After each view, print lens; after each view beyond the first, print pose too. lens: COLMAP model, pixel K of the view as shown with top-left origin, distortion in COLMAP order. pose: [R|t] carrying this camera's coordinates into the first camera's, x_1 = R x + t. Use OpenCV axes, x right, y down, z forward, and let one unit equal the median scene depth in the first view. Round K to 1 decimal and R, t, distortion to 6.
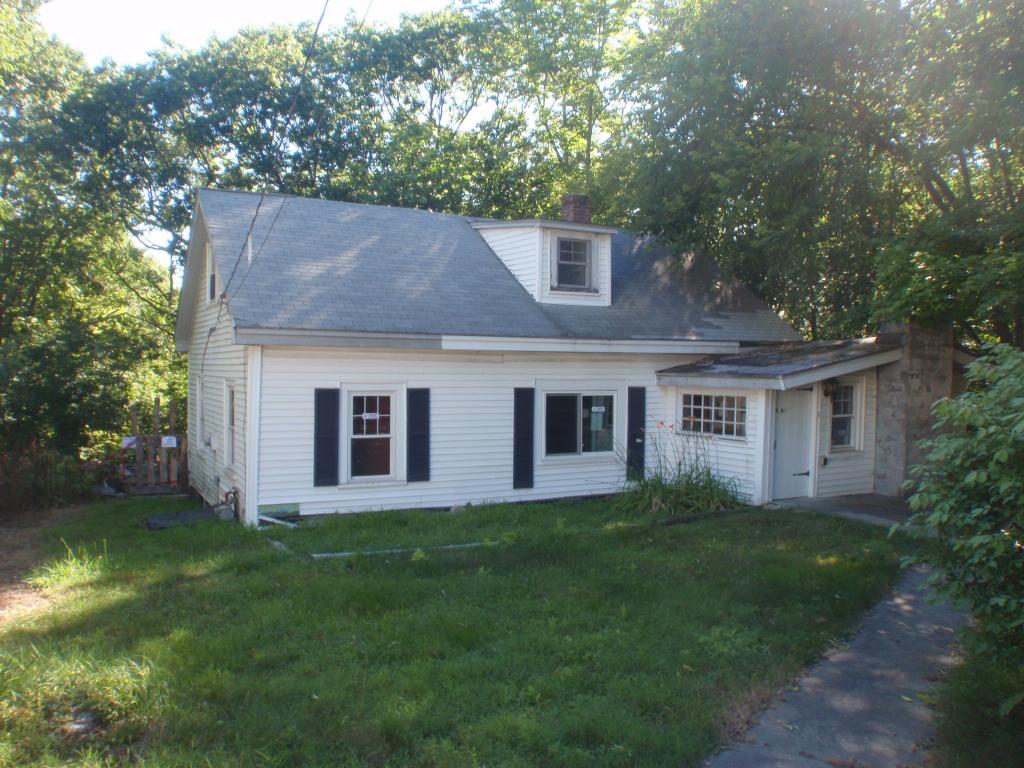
lens RADIAL K [[832.3, 0, 512.0], [0, 832.3, 384.0], [0, 0, 1]] dist [-0.085729, 0.004937]
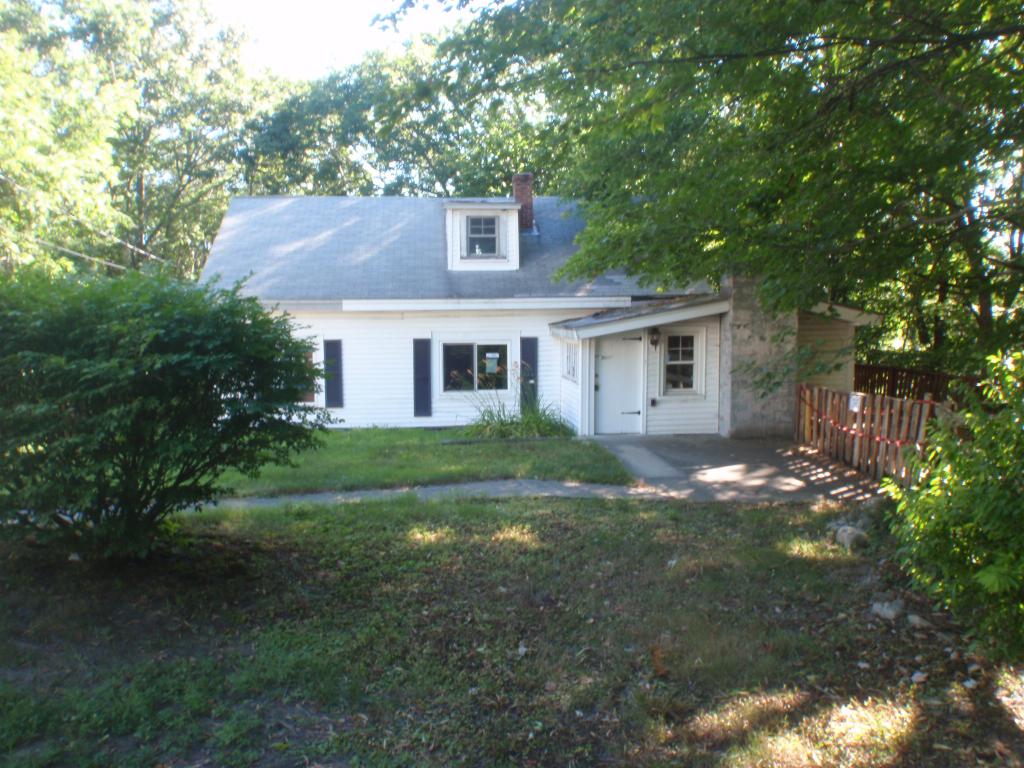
lens RADIAL K [[832.3, 0, 512.0], [0, 832.3, 384.0], [0, 0, 1]] dist [-0.085729, 0.004937]
pose [[0.918506, 0.017624, -0.395014, 0.643809], [0.007835, 0.997999, 0.062745, -0.004642], [0.395329, -0.060727, 0.916530, -0.123322]]
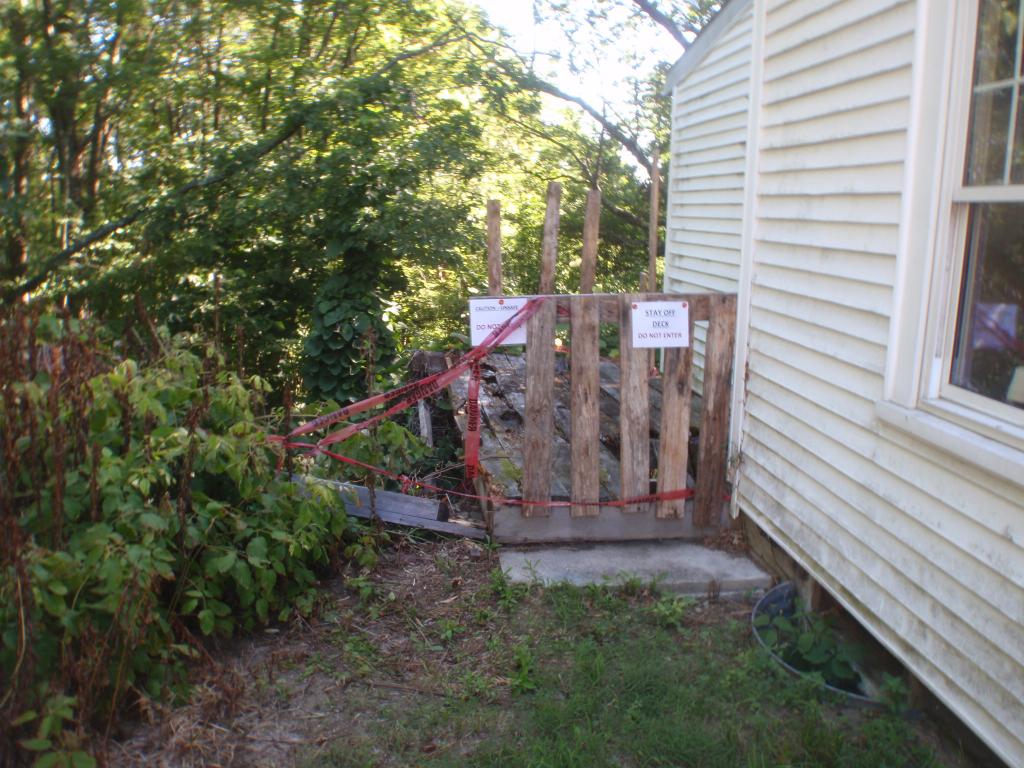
lens RADIAL K [[832.3, 0, 512.0], [0, 832.3, 384.0], [0, 0, 1]] dist [-0.085729, 0.004937]
pose [[0.927174, 0.088032, -0.364141, -0.302194], [-0.019177, 0.981877, 0.188544, 0.035872], [0.374140, -0.167830, 0.912060, 0.626306]]
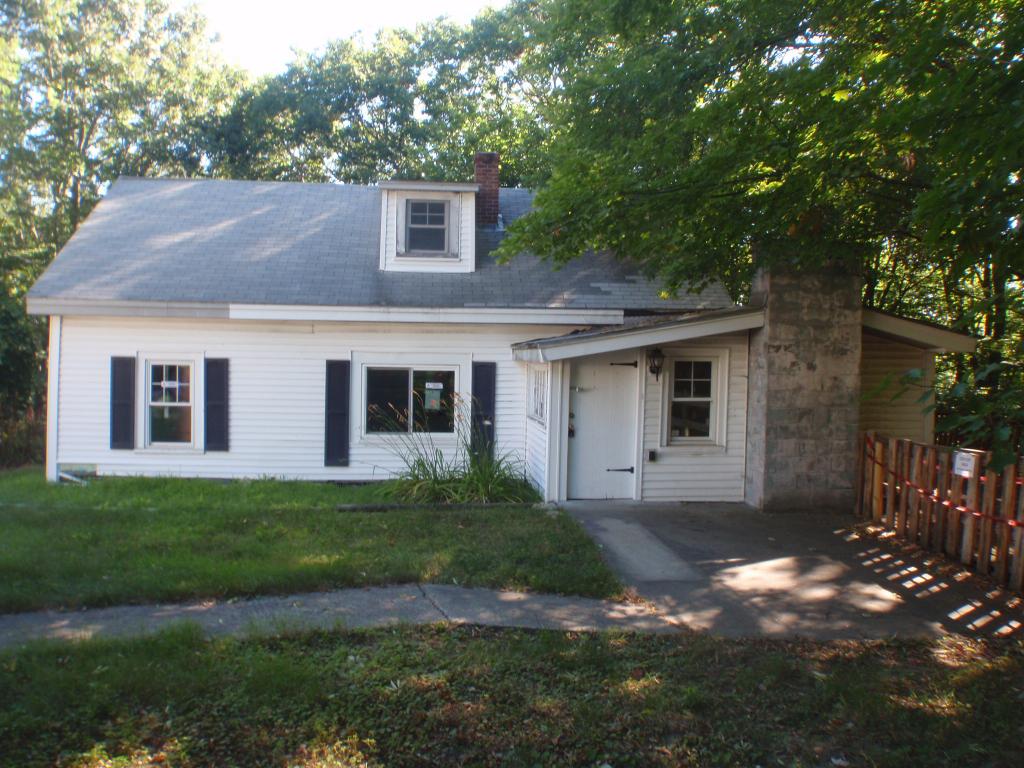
lens RADIAL K [[832.3, 0, 512.0], [0, 832.3, 384.0], [0, 0, 1]] dist [-0.085729, 0.004937]
pose [[0.920344, 0.018643, -0.390666, 0.558420], [-0.016355, 0.999824, 0.009185, 0.019727], [0.390769, -0.002064, 0.920487, 0.209702]]
